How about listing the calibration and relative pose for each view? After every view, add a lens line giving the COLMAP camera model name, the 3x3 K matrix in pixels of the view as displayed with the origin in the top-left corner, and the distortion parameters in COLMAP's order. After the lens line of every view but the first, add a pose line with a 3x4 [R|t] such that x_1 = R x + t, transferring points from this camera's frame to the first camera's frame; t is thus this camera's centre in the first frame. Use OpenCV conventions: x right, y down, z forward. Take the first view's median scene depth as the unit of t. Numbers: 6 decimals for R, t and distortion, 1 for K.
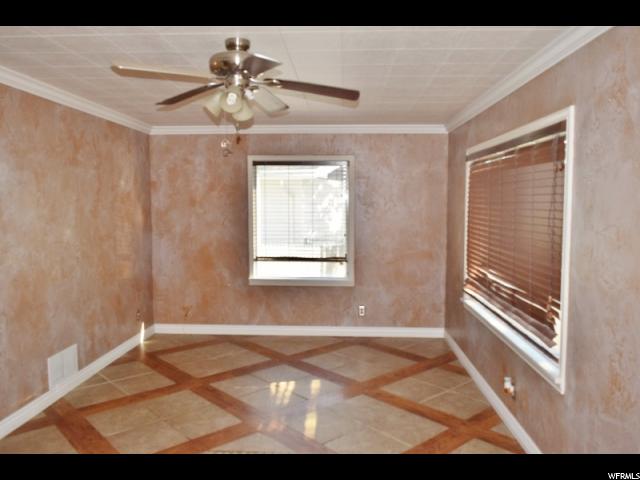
lens RADIAL K [[504.0, 0, 317.6], [0, 504.0, 238.6], [0, 0, 1]] dist [-0.009907, -0.000141]
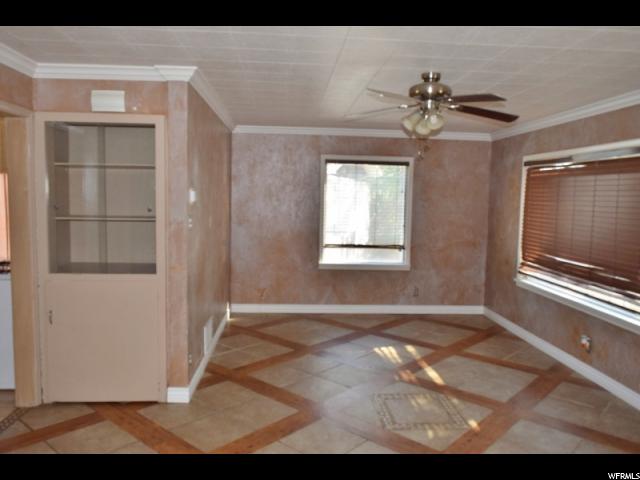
lens RADIAL K [[504.0, 0, 318.0], [0, 504.0, 238.6], [0, 0, 1]] dist [-0.009907, -0.000141]
pose [[0.993182, 0.010753, 0.116076, -0.279792], [-0.012275, 0.999848, 0.012403, 0.010291], [-0.115924, -0.013743, 0.993163, -0.127948]]
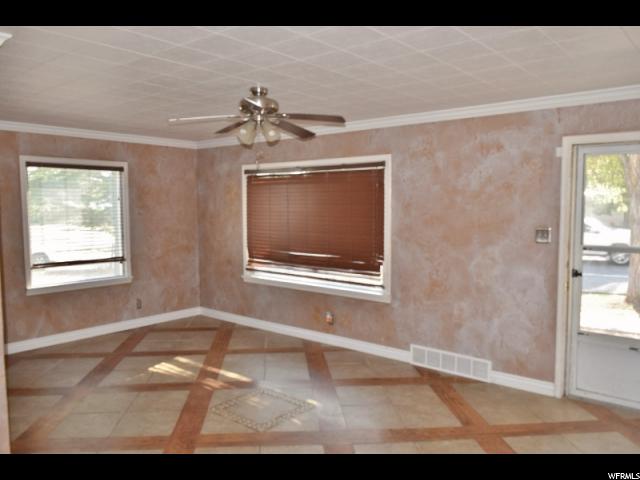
lens RADIAL K [[504.0, 0, 316.4], [0, 504.0, 240.1], [0, 0, 1]] dist [-0.009907, -0.000141]
pose [[0.605435, -0.062417, 0.793443, -0.557644], [0.063946, 0.997512, 0.029677, -0.003437], [-0.793322, 0.032770, 0.607920, 0.020355]]
